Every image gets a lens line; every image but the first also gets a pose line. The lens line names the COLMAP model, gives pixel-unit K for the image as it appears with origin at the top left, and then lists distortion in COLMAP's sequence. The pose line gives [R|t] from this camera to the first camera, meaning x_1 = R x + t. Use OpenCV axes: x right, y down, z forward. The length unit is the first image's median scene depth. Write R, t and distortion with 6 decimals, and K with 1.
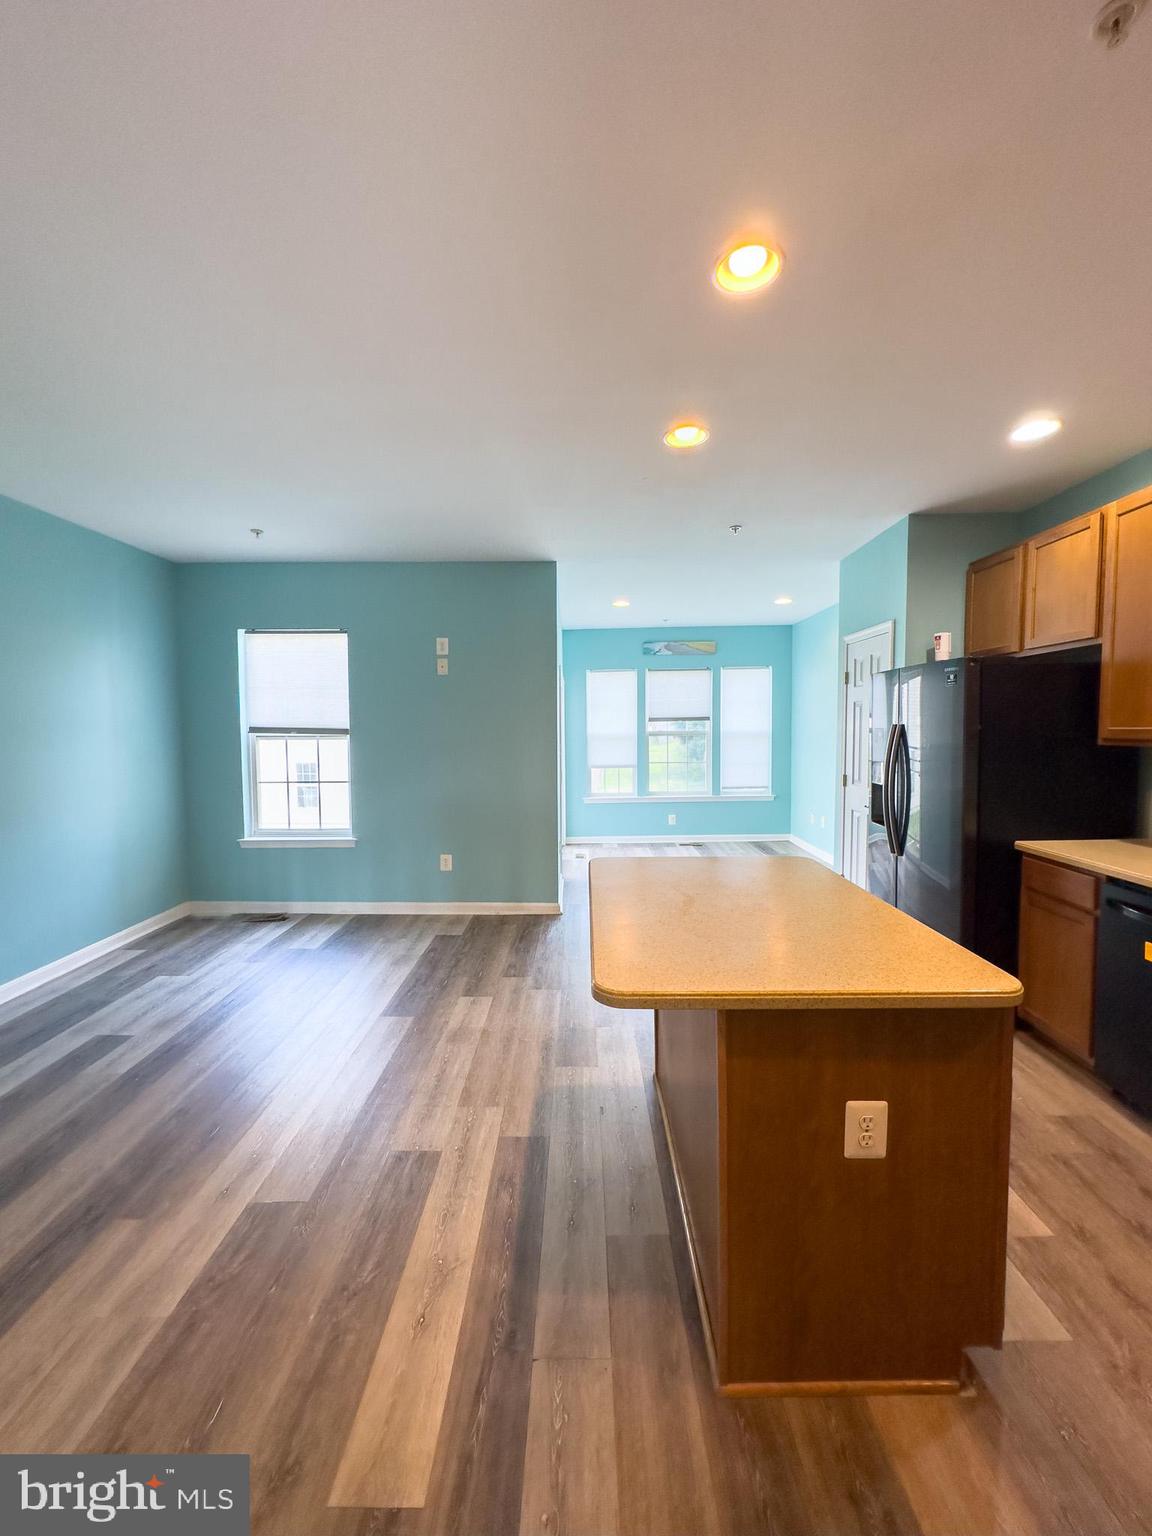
lens RADIAL K [[613.5, 0, 575.7], [0, 613.5, 764.7], [0, 0, 1]] dist [-0.002301, 0.000118]
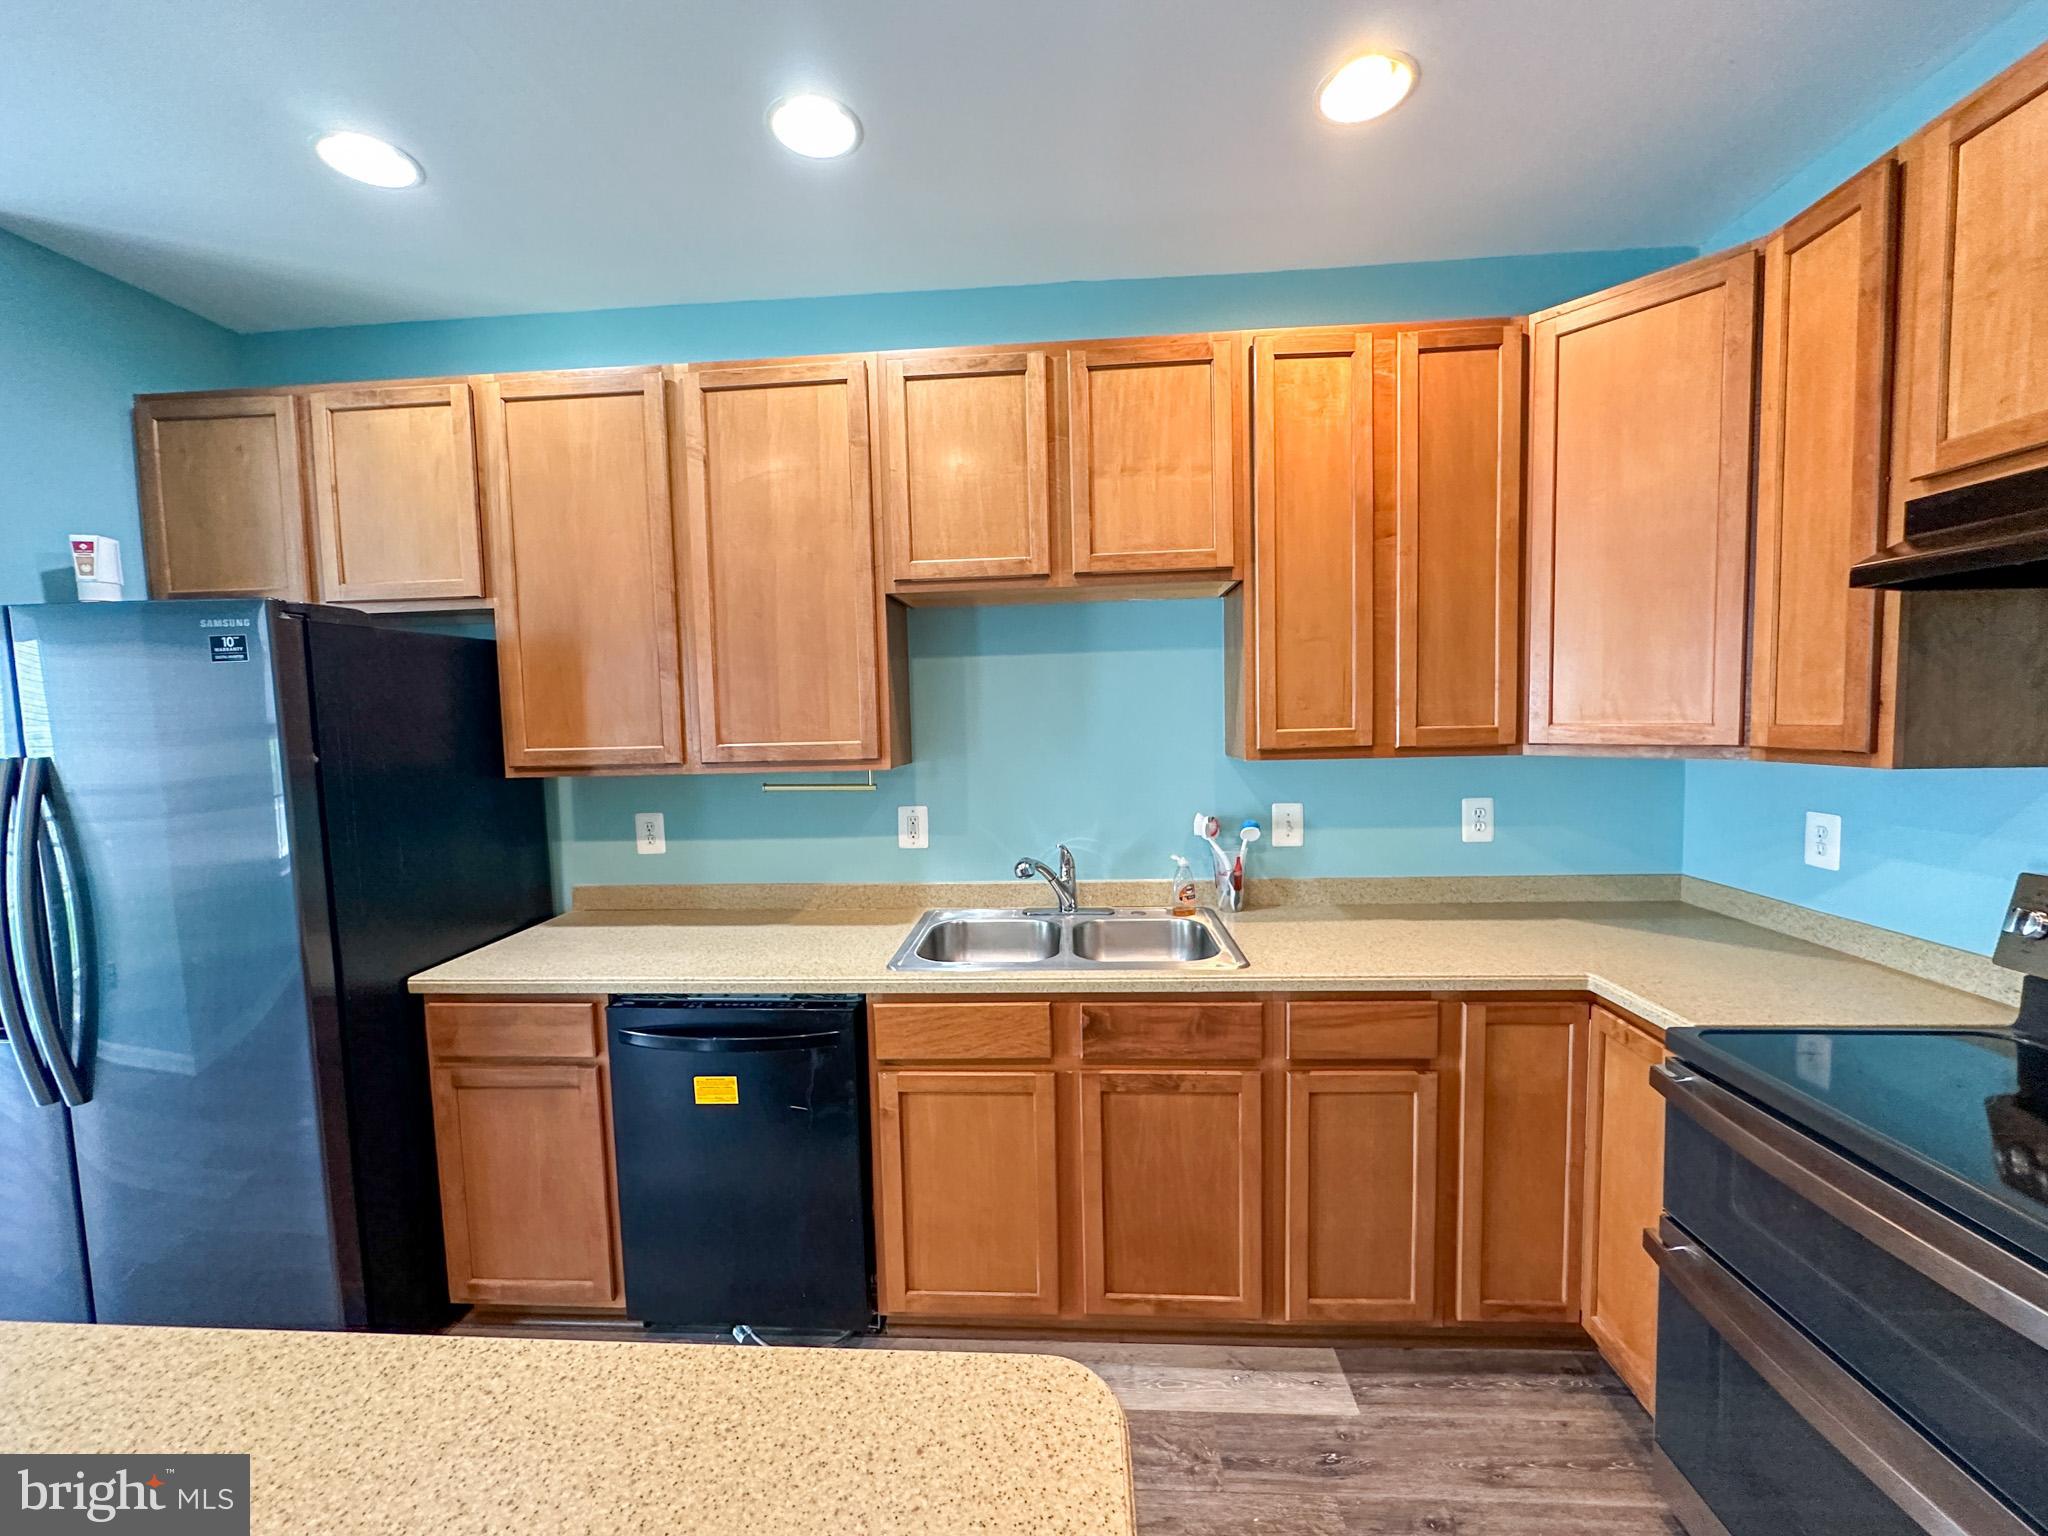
lens RADIAL K [[817.9, 0, 1022.7], [0, 817.9, 765.3], [0, 0, 1]] dist [-0.002301, 0.000118]
pose [[0.052583, -0.056542, 0.997015, 0.060182], [0.085875, 0.994953, 0.051896, -0.030854], [-0.994917, 0.082890, 0.057173, 0.326264]]
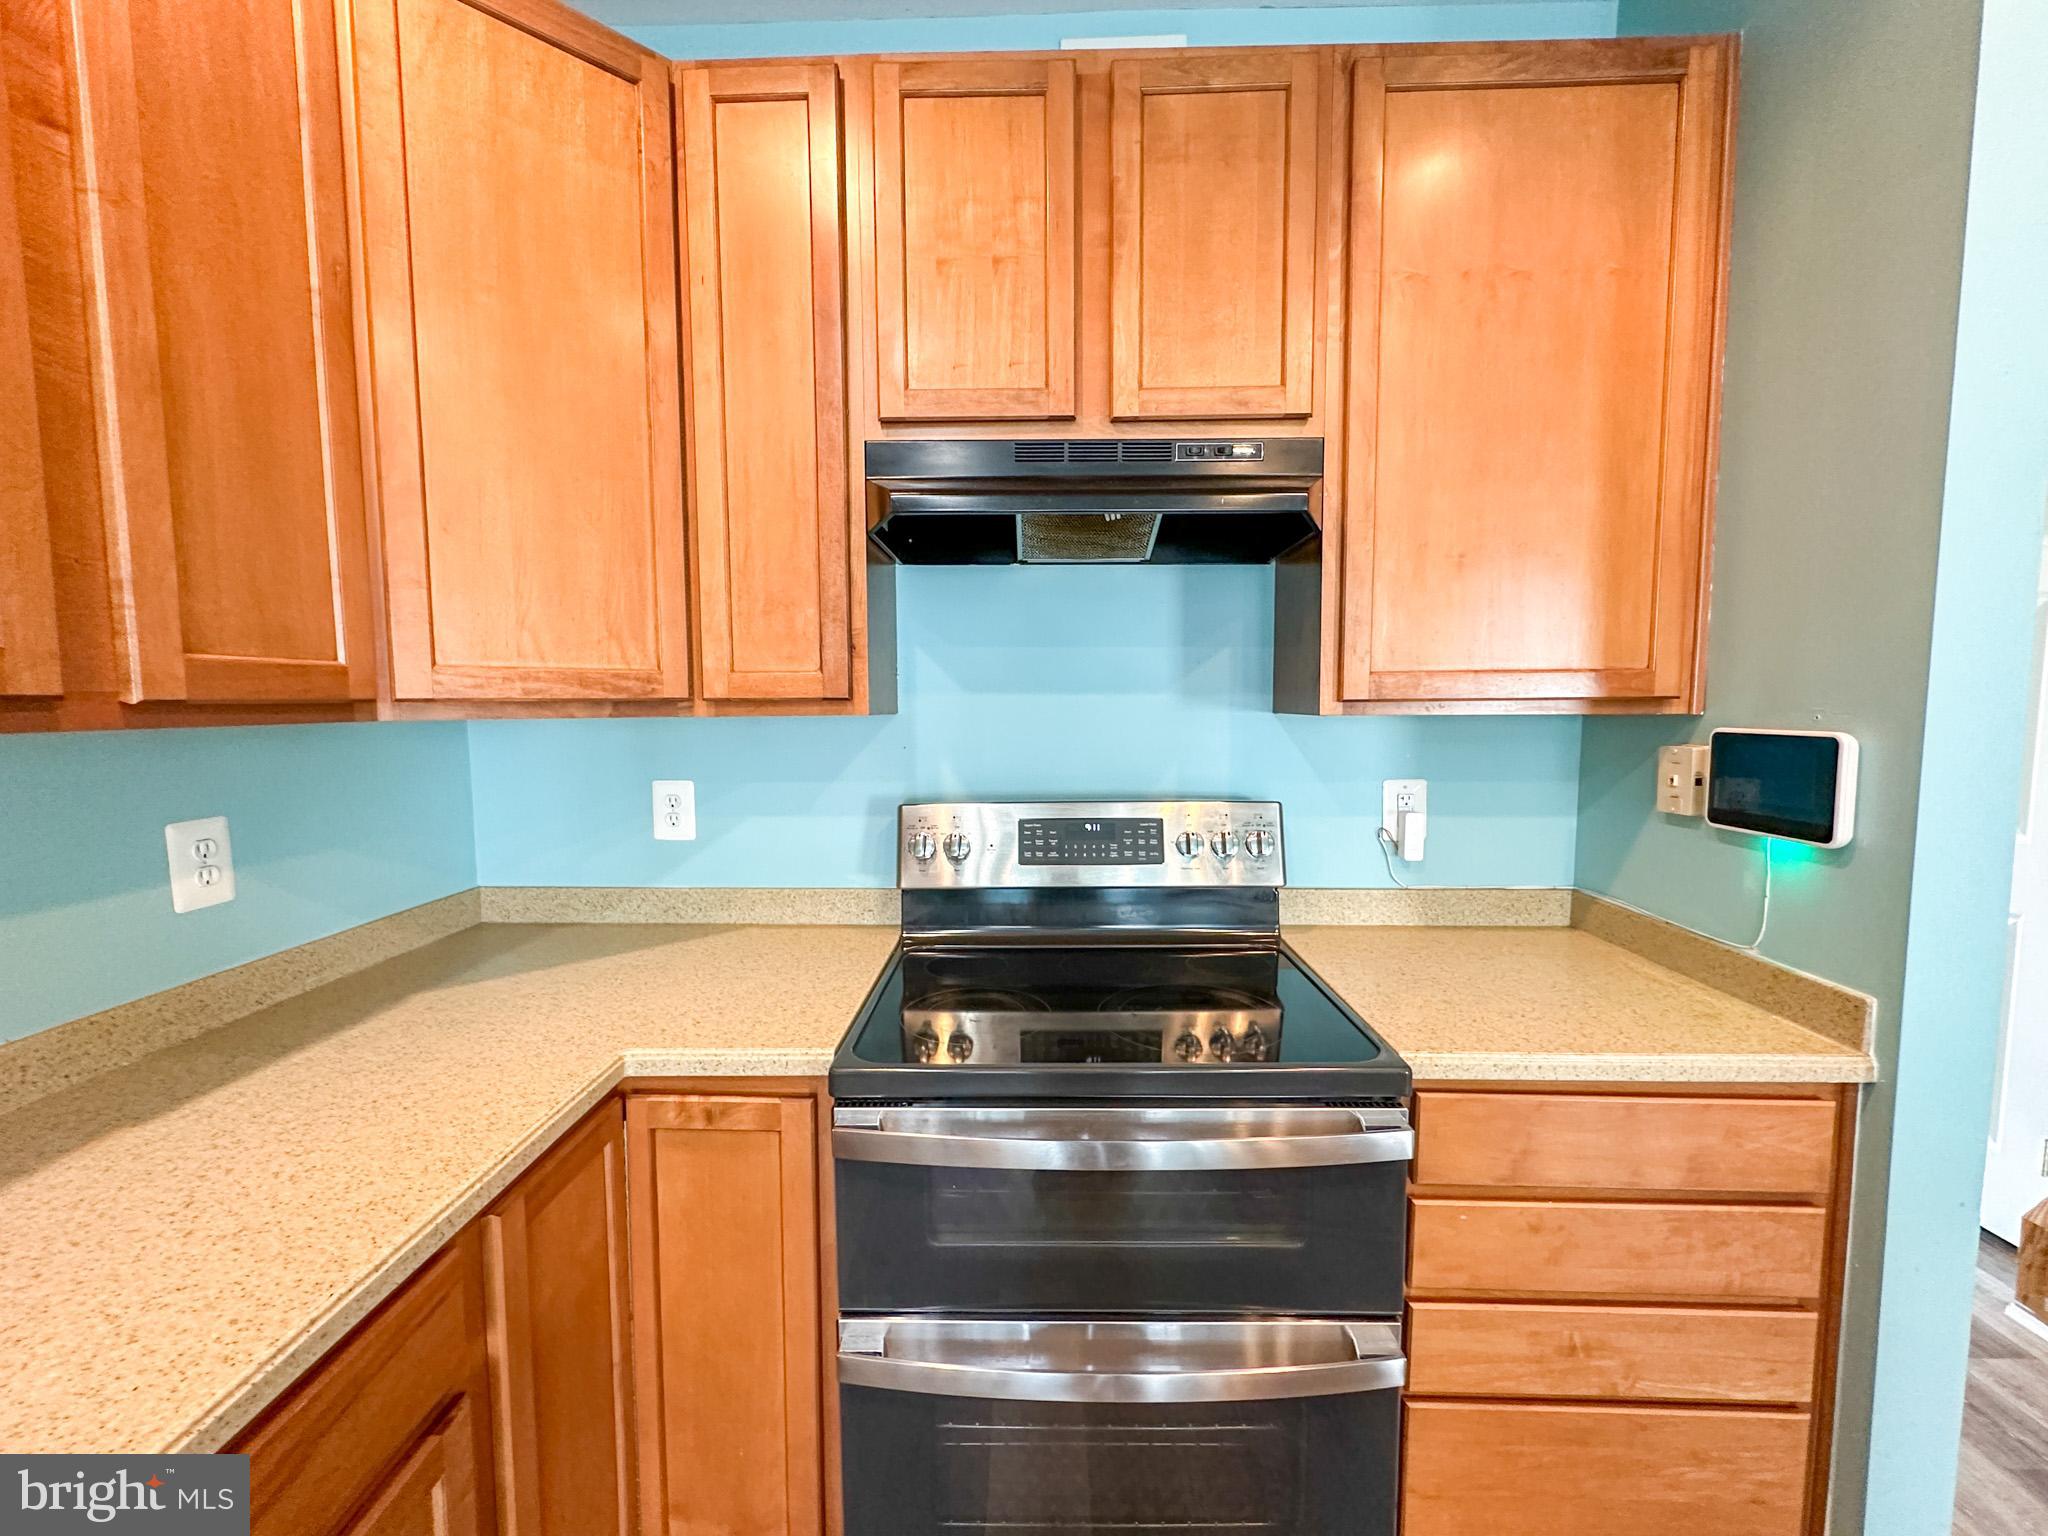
lens RADIAL K [[817.9, 0, 1022.7], [0, 817.9, 765.3], [0, 0, 1]] dist [-0.002301, 0.000118]
pose [[-0.999889, 0.011052, 0.009965, 0.377304], [0.012347, 0.989930, 0.141015, -0.004457], [-0.008306, 0.141123, -0.989957, 0.319380]]
